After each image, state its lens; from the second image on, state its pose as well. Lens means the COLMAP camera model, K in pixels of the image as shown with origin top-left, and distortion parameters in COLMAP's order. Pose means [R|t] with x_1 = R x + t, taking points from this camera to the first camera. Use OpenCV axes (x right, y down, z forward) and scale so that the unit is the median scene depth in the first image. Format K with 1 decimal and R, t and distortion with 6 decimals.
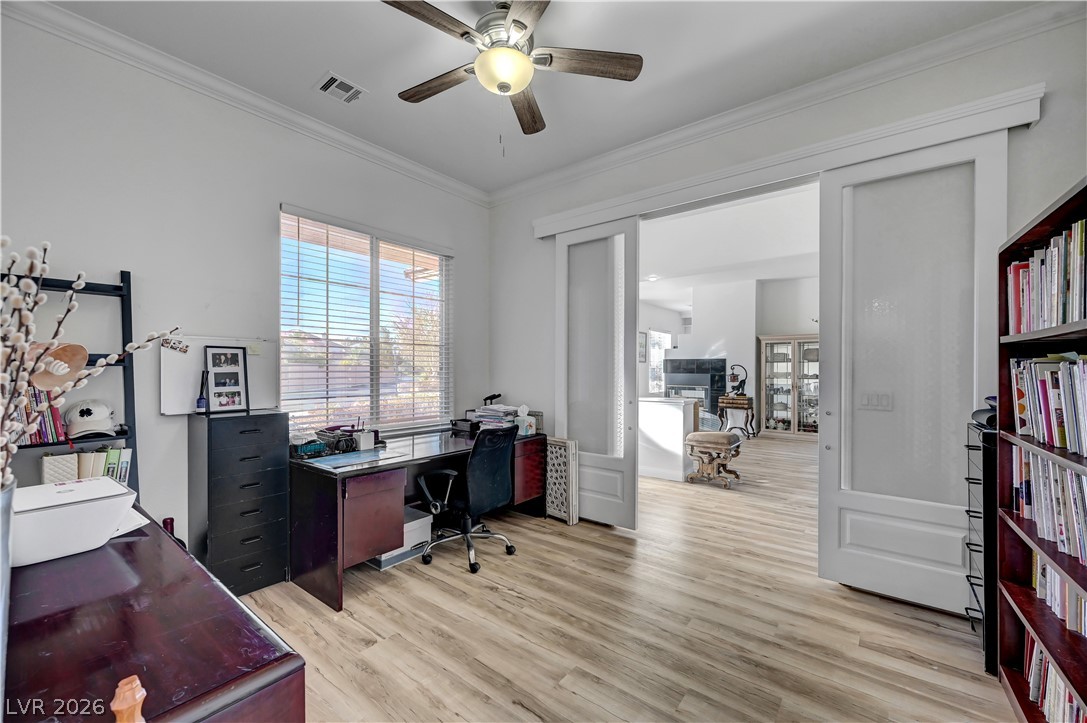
lens RADIAL K [[437.1, 0, 544.3], [0, 437.1, 367.4], [0, 0, 1]] dist [-0.000775, 0.000138]
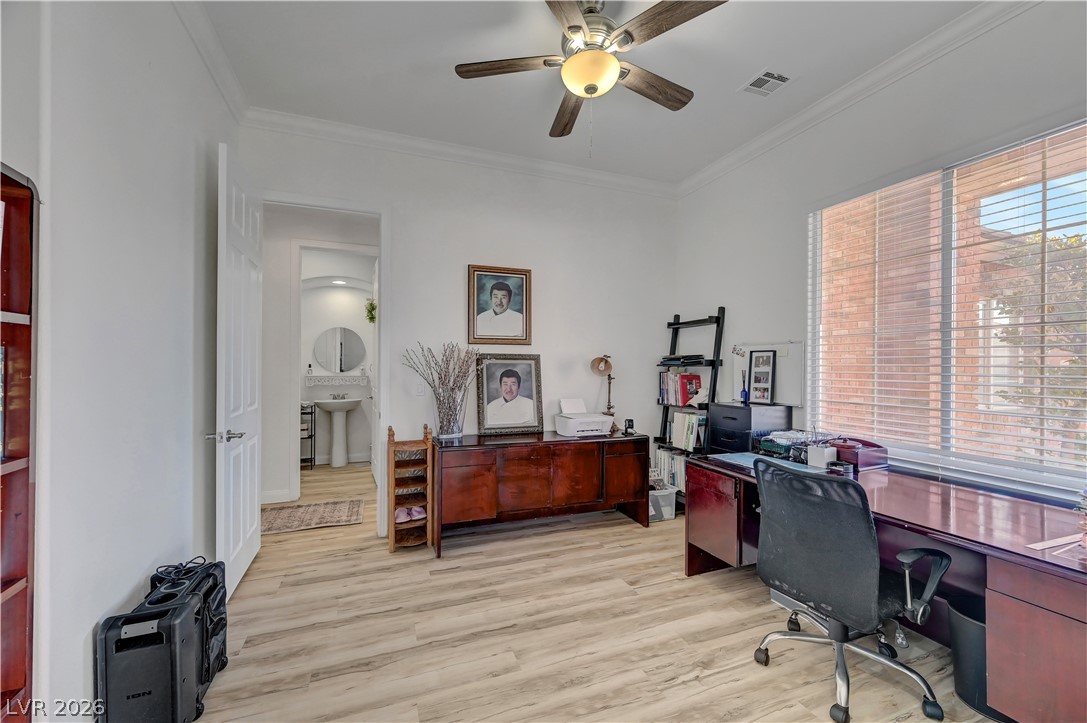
lens RADIAL K [[437.1, 0, 545.8], [0, 437.1, 367.2], [0, 0, 1]] dist [-0.000775, 0.000138]
pose [[-0.503033, -0.002314, -0.864264, 0.651376], [-0.007885, 0.999967, 0.001912, 0.001472], [0.864231, 0.007777, -0.503035, 1.118714]]
